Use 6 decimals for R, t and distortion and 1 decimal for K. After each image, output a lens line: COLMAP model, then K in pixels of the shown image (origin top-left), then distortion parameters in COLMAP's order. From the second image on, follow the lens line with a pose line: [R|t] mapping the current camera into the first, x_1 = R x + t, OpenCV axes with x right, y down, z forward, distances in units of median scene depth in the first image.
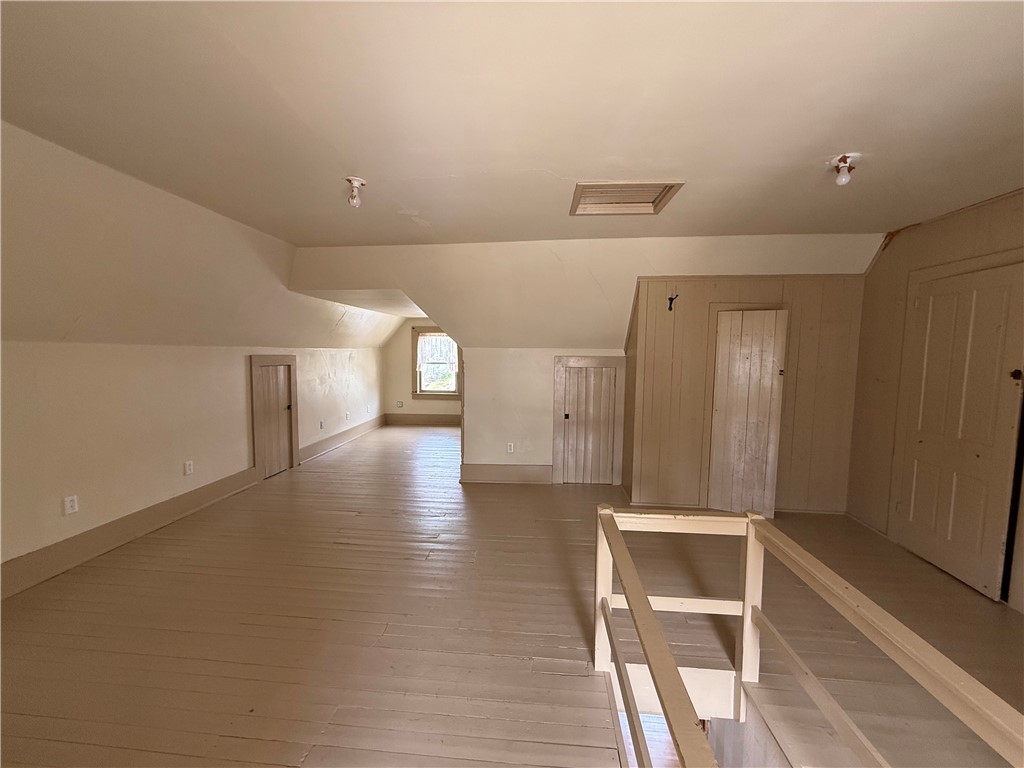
lens RADIAL K [[409.9, 0, 505.1], [0, 409.9, 382.2], [0, 0, 1]] dist [0.000146, 0.000300]
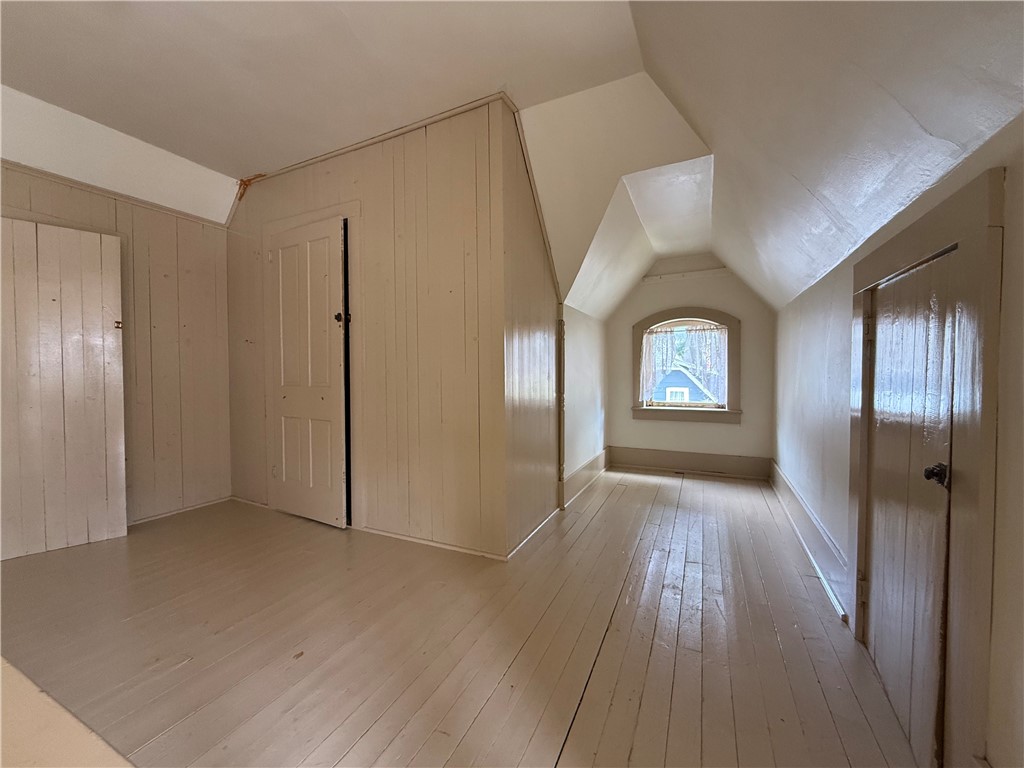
lens RADIAL K [[409.9, 0, 510.3], [0, 409.9, 379.3], [0, 0, 1]] dist [0.000146, 0.000300]
pose [[0.352194, -0.032953, 0.935347, 0.262511], [0.079569, 0.996816, 0.005158, 0.126761], [-0.932539, 0.072608, 0.353694, 0.134804]]
